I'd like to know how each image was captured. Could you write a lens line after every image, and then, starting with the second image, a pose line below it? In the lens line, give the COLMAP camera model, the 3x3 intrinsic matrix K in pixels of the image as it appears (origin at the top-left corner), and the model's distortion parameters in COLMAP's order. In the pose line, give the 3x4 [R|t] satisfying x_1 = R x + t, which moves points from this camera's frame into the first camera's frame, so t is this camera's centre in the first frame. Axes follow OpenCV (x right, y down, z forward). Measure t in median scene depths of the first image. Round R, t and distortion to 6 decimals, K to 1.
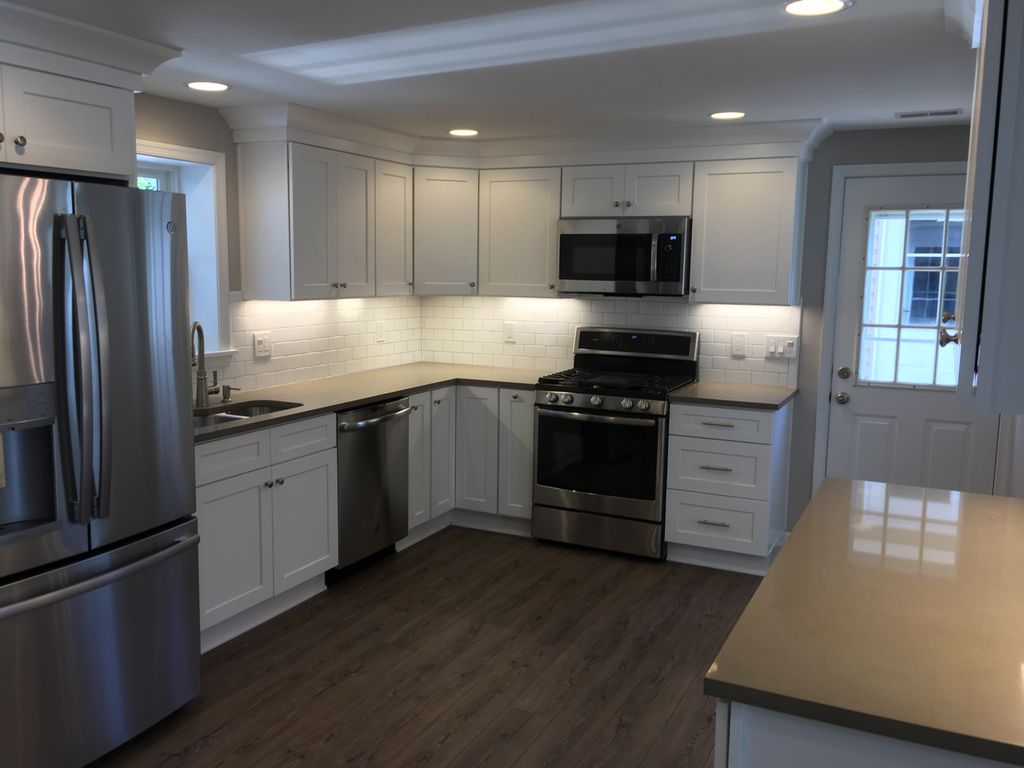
lens RADIAL K [[875.5, 0, 512.0], [0, 875.5, 384.0], [0, 0, 1]] dist [0.069530, -0.098430]
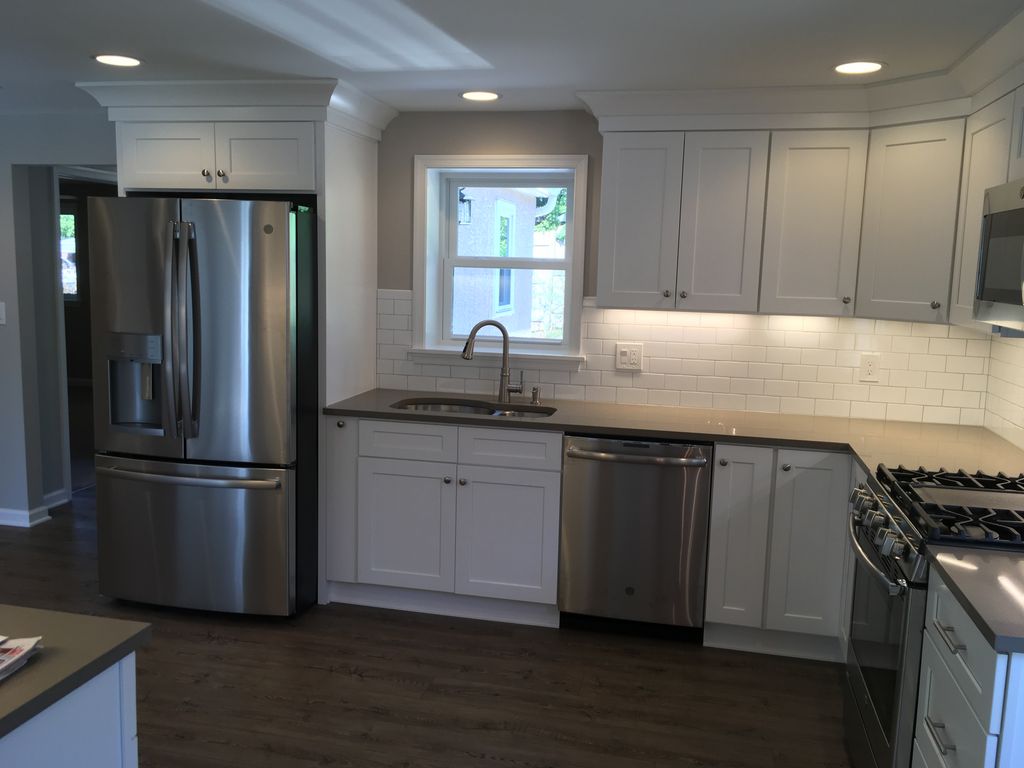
lens RADIAL K [[875.5, 0, 512.0], [0, 875.5, 384.0], [0, 0, 1]] dist [0.069530, -0.098430]
pose [[0.232529, 0.123952, -0.964659, 0.566275], [-0.155197, 0.983865, 0.089010, -0.077881], [0.960127, 0.129015, 0.248014, 0.649038]]
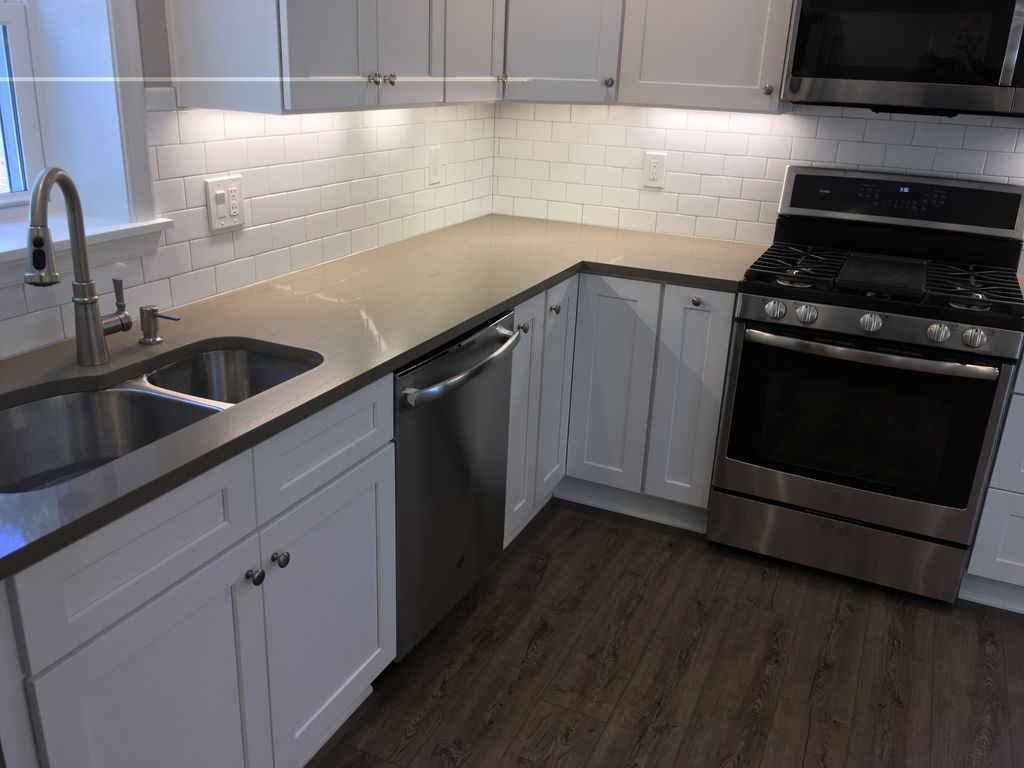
lens RADIAL K [[875.5, 0, 512.0], [0, 875.5, 384.0], [0, 0, 1]] dist [0.069530, -0.098430]
pose [[0.999483, 0.016577, 0.027557, -0.134416], [-0.022207, 0.975562, 0.218600, -0.056491], [-0.023259, -0.219099, 0.975425, 0.489342]]
